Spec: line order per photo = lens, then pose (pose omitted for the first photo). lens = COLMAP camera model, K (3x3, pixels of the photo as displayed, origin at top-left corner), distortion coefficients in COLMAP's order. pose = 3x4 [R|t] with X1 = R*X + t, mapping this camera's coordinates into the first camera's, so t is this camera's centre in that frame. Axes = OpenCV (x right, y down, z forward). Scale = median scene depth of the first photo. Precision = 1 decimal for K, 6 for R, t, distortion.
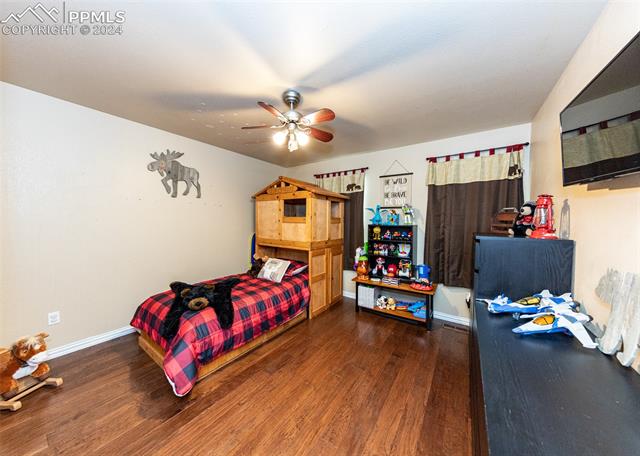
lens RADIAL K [[212.6, 0, 320.1], [0, 212.6, 225.5], [0, 0, 1]] dist [-0.000223, -0.000011]
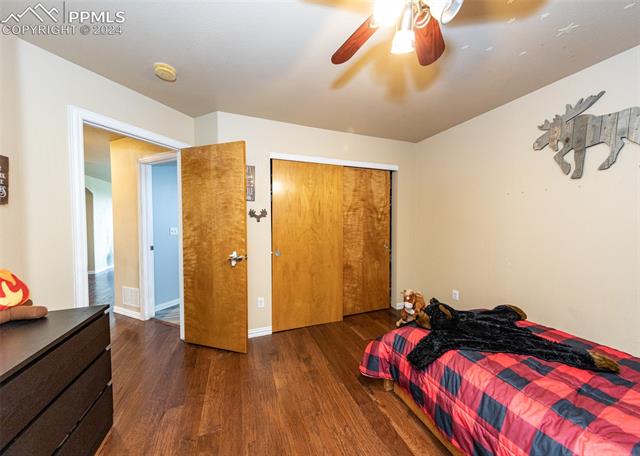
lens RADIAL K [[212.6, 0, 319.4], [0, 212.6, 227.5], [0, 0, 1]] dist [-0.000223, -0.000011]
pose [[-0.554554, 0.018252, -0.831948, 0.215330], [-0.015326, 0.999366, 0.032141, -0.003982], [0.832007, 0.030574, -0.553922, 0.746432]]
